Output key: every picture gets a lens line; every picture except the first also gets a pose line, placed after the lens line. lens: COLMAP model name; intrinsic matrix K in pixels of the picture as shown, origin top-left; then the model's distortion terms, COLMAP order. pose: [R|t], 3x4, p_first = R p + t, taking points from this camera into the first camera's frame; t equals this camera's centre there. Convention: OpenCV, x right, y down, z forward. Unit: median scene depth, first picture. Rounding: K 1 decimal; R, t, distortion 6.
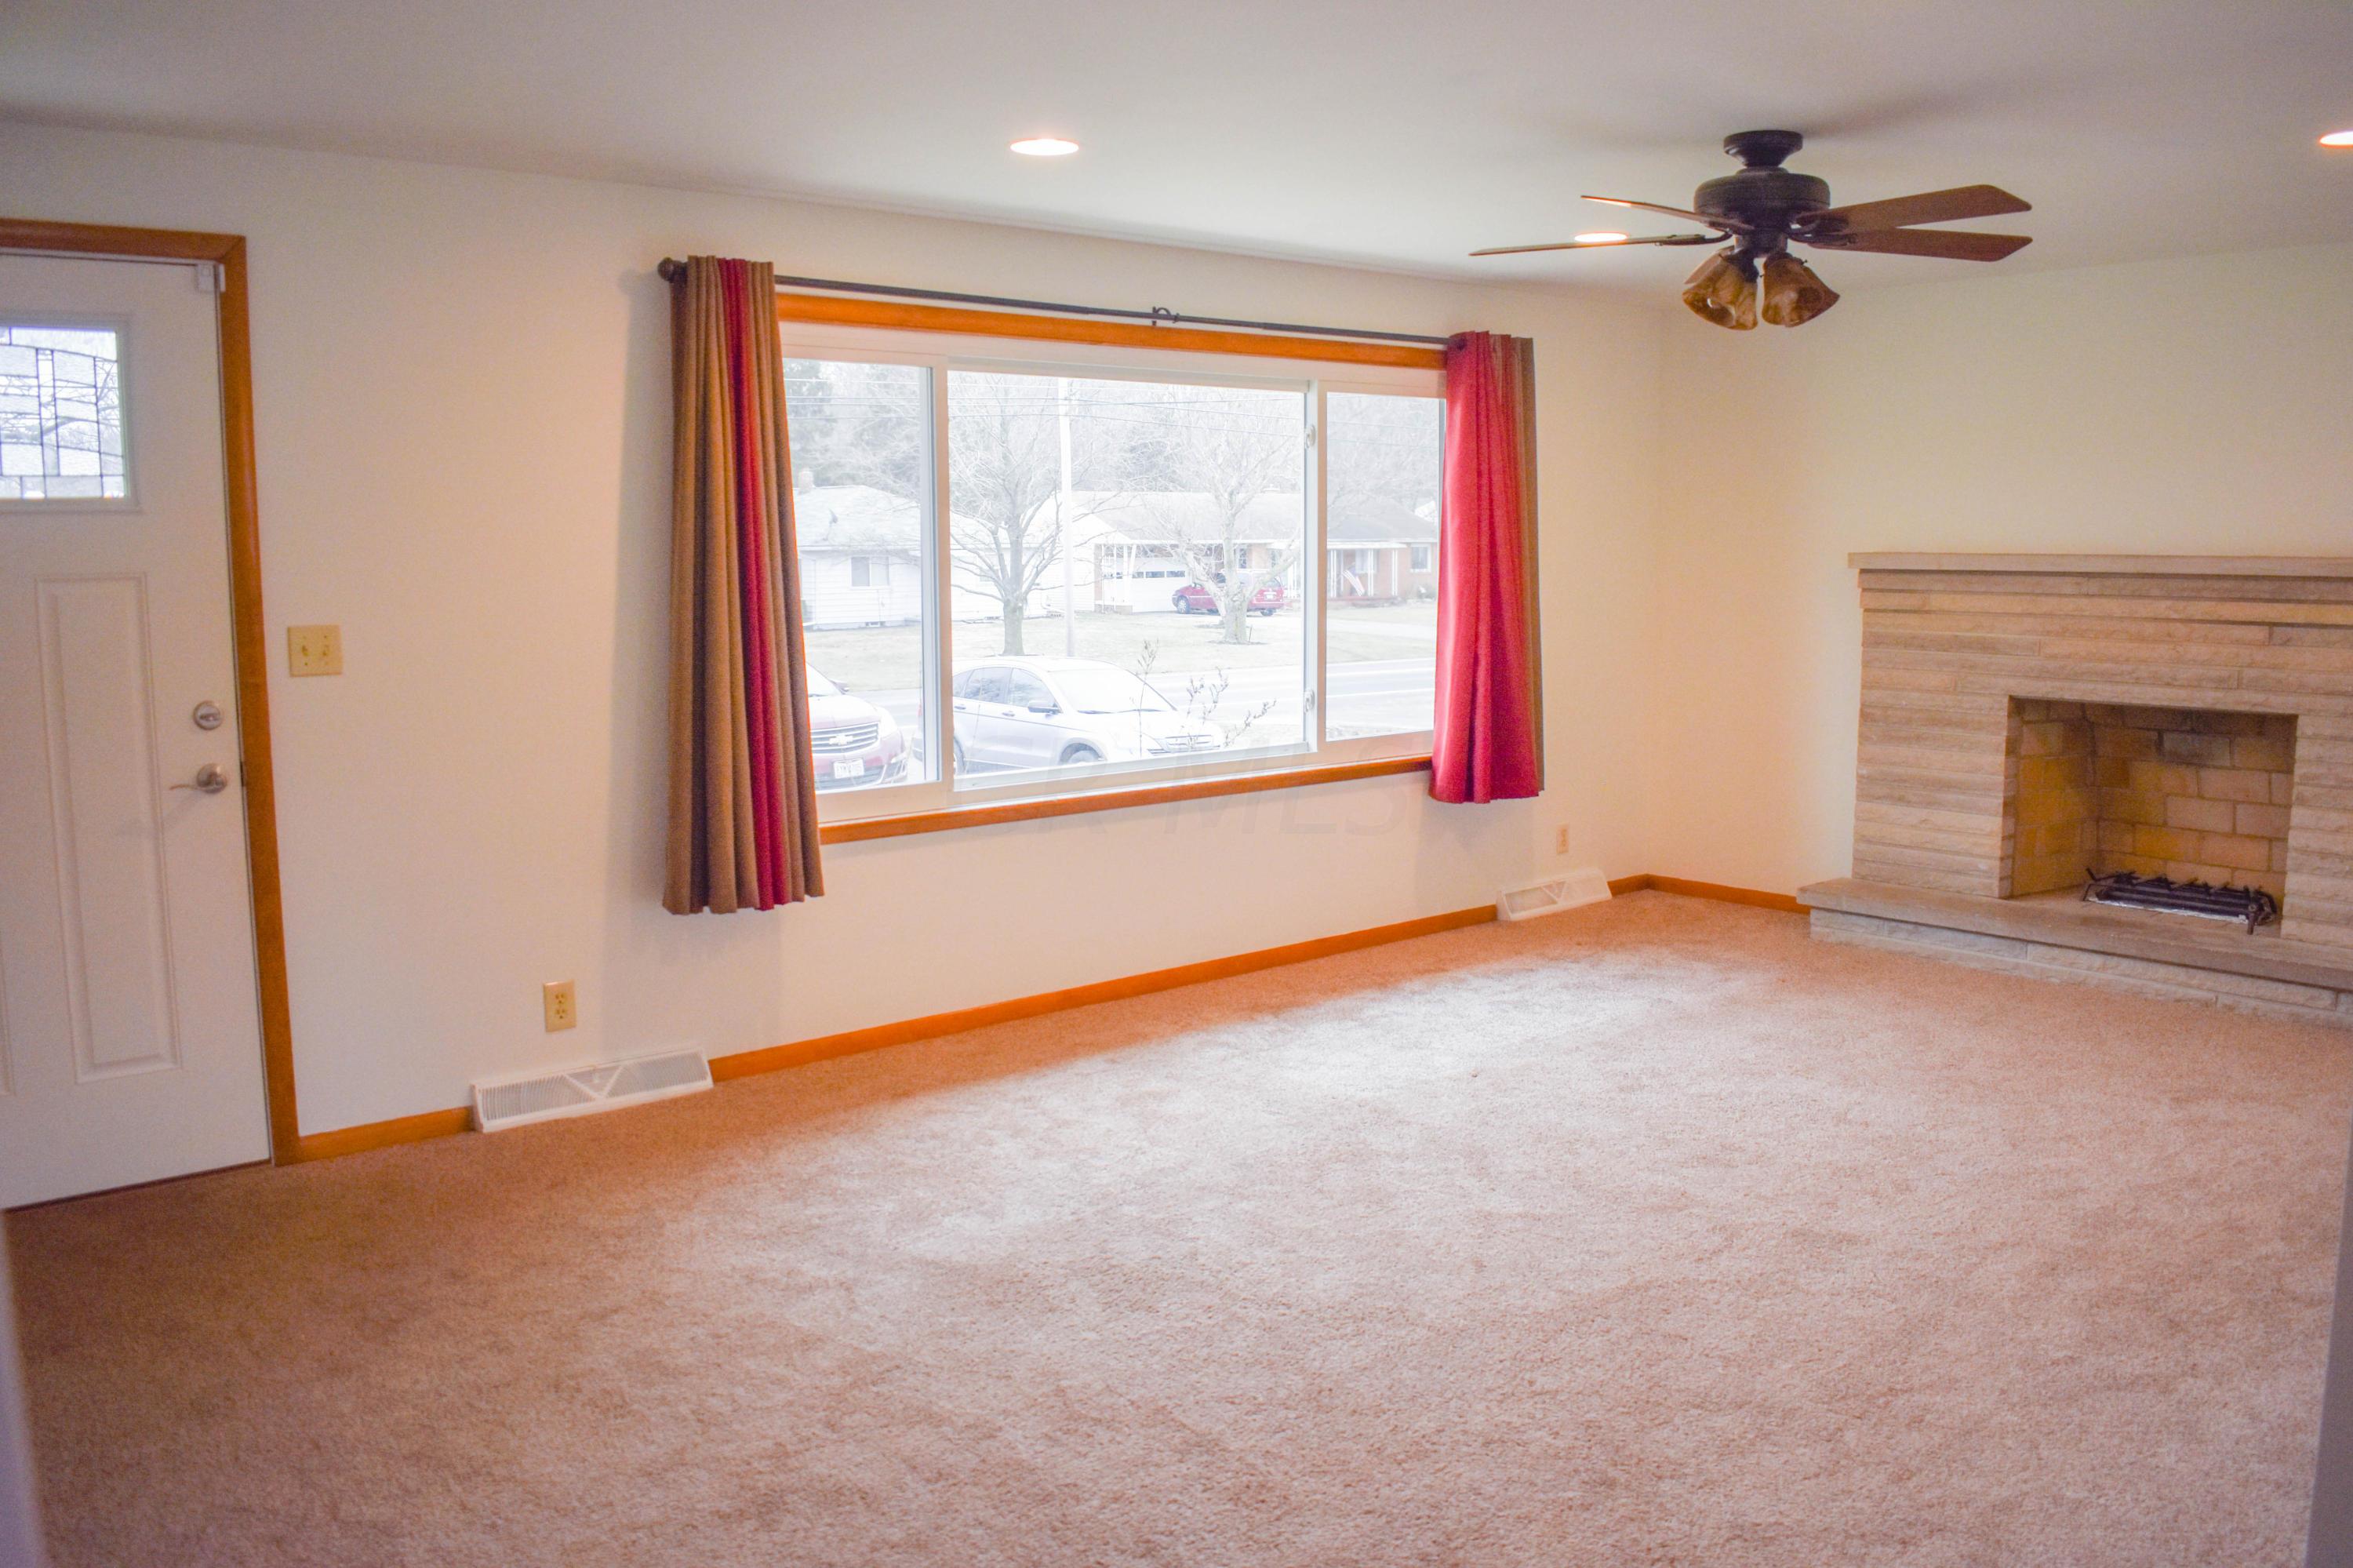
lens RADIAL K [[1901.4, 0, 1176.5], [0, 1901.4, 784.0], [0, 0, 1]] dist [-0.093666, 0.005041]
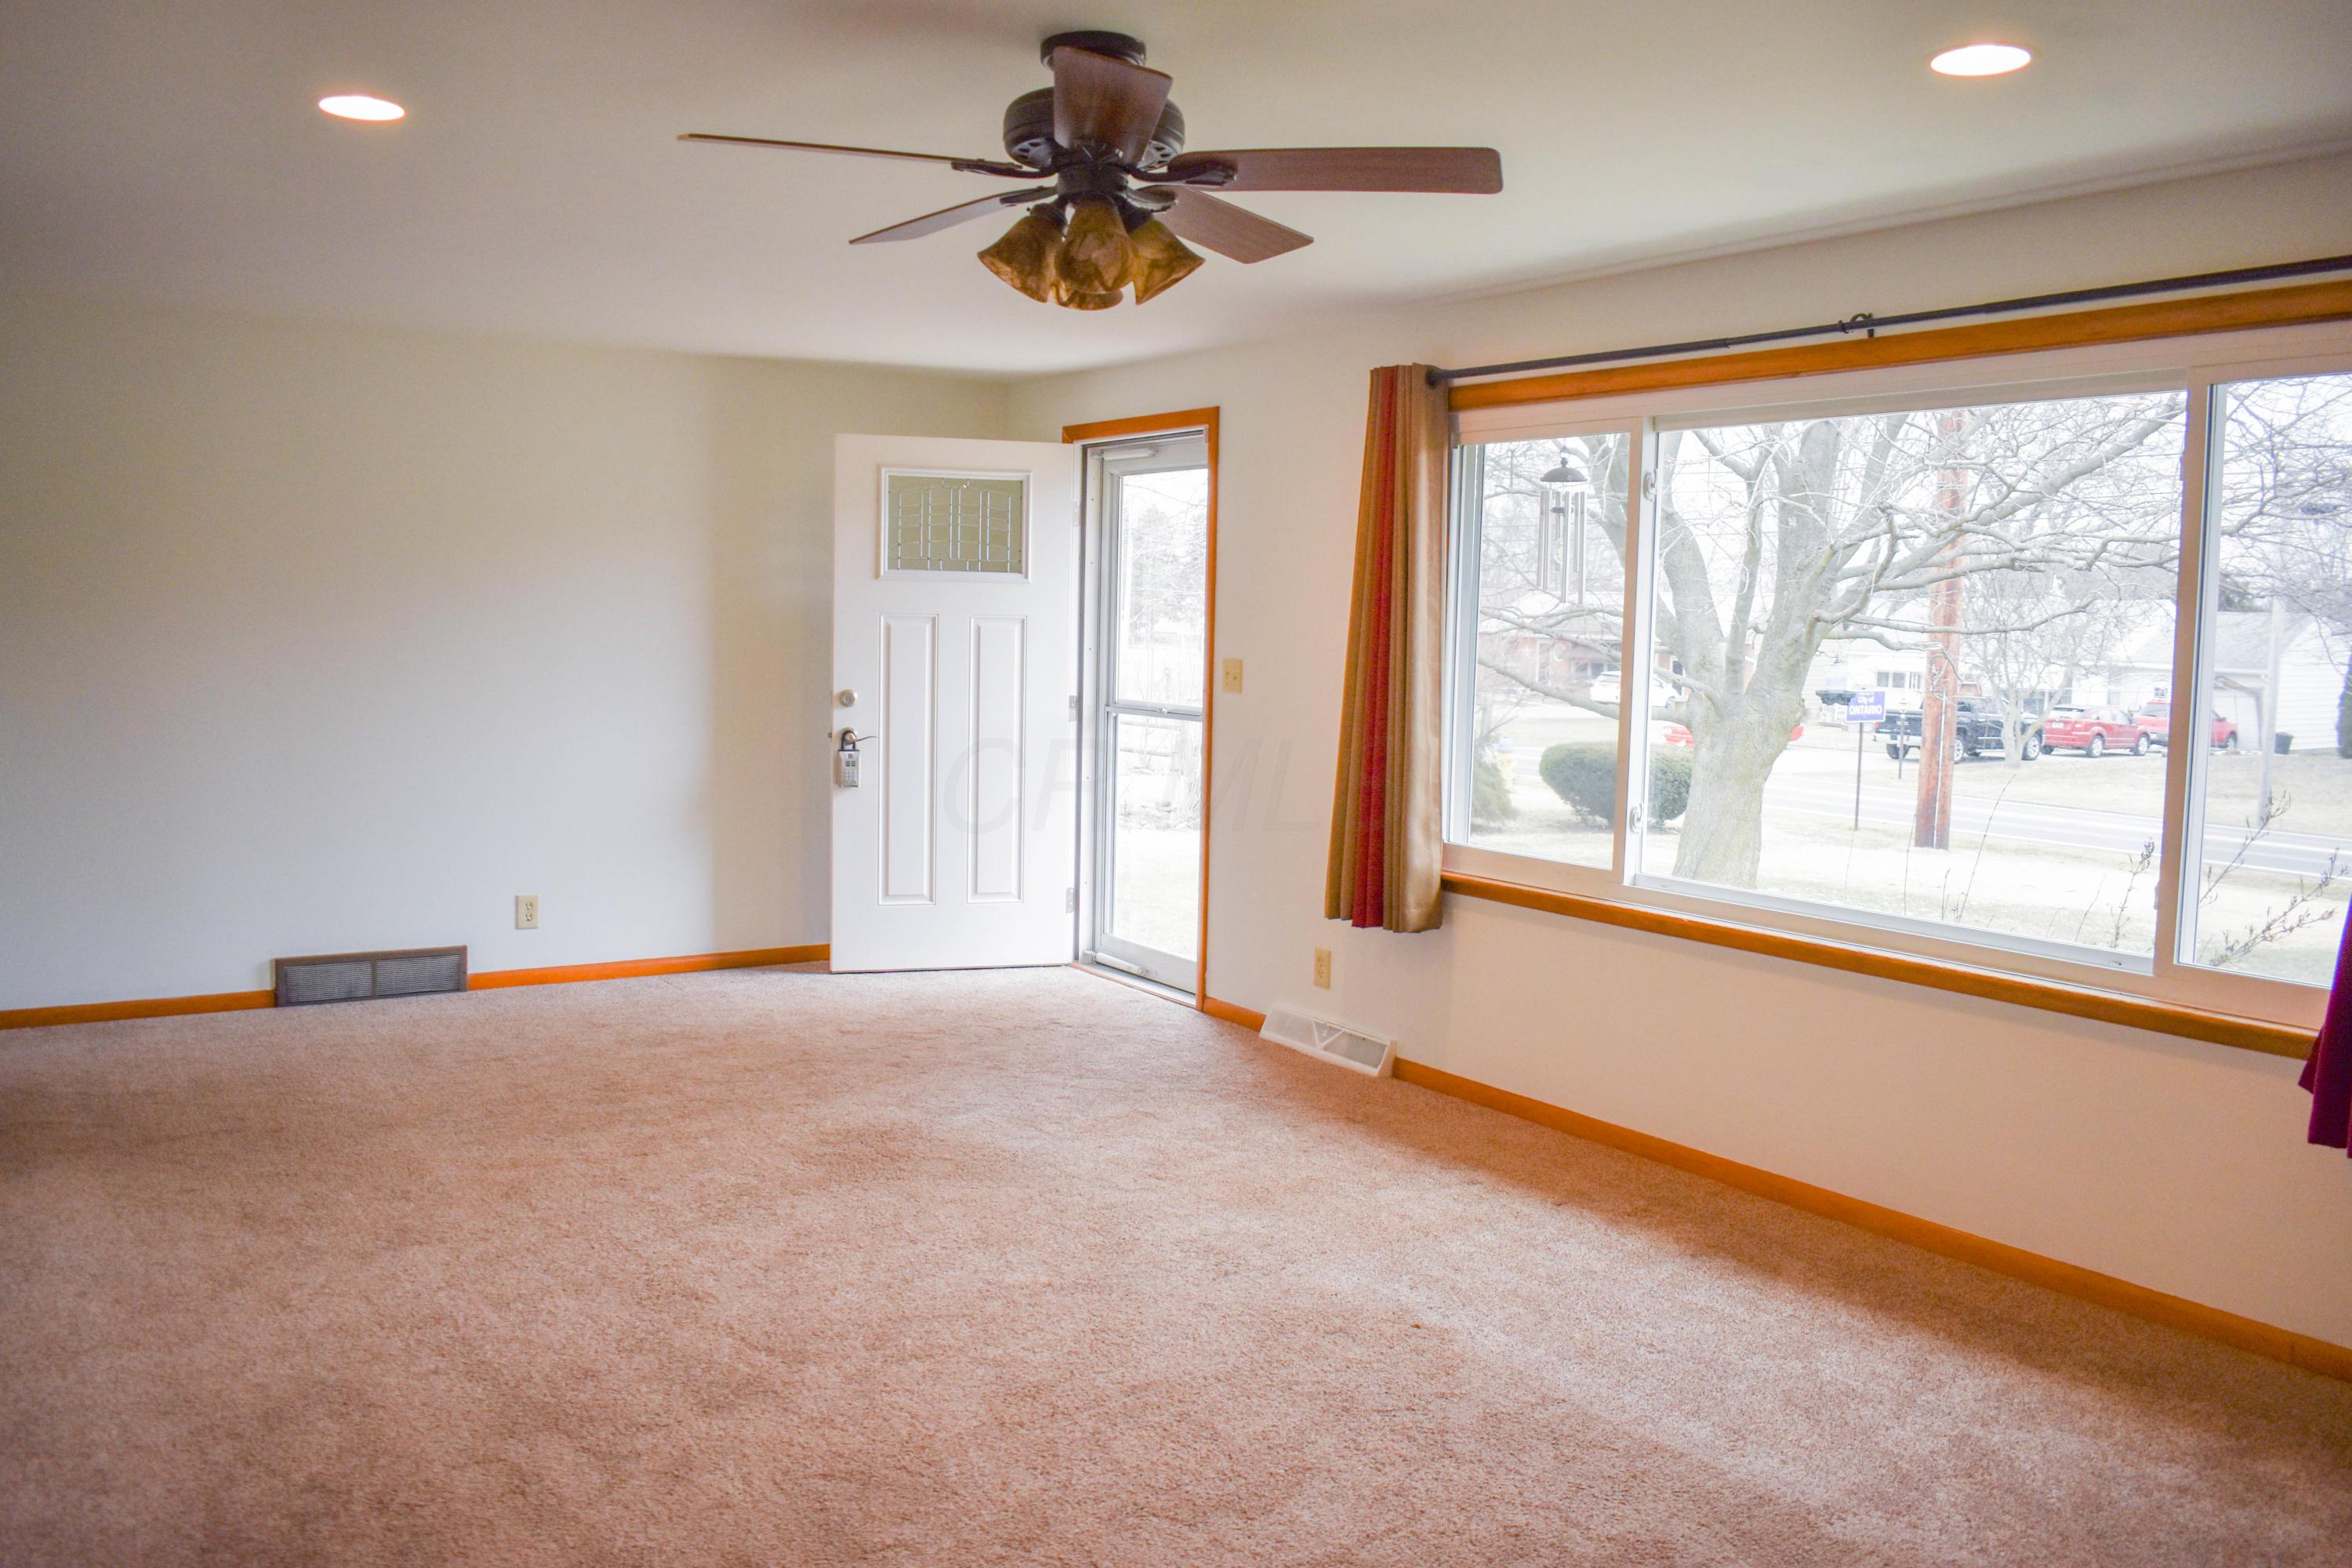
lens RADIAL K [[1845.3, 0, 1176.0], [0, 1845.3, 784.0], [0, 0, 1]] dist [-0.092263, 0.005128]
pose [[-0.116436, 0.091333, -0.988990, 0.796303], [-0.149844, 0.982749, 0.108398, -0.109994], [0.981830, 0.160816, -0.100741, 0.878734]]
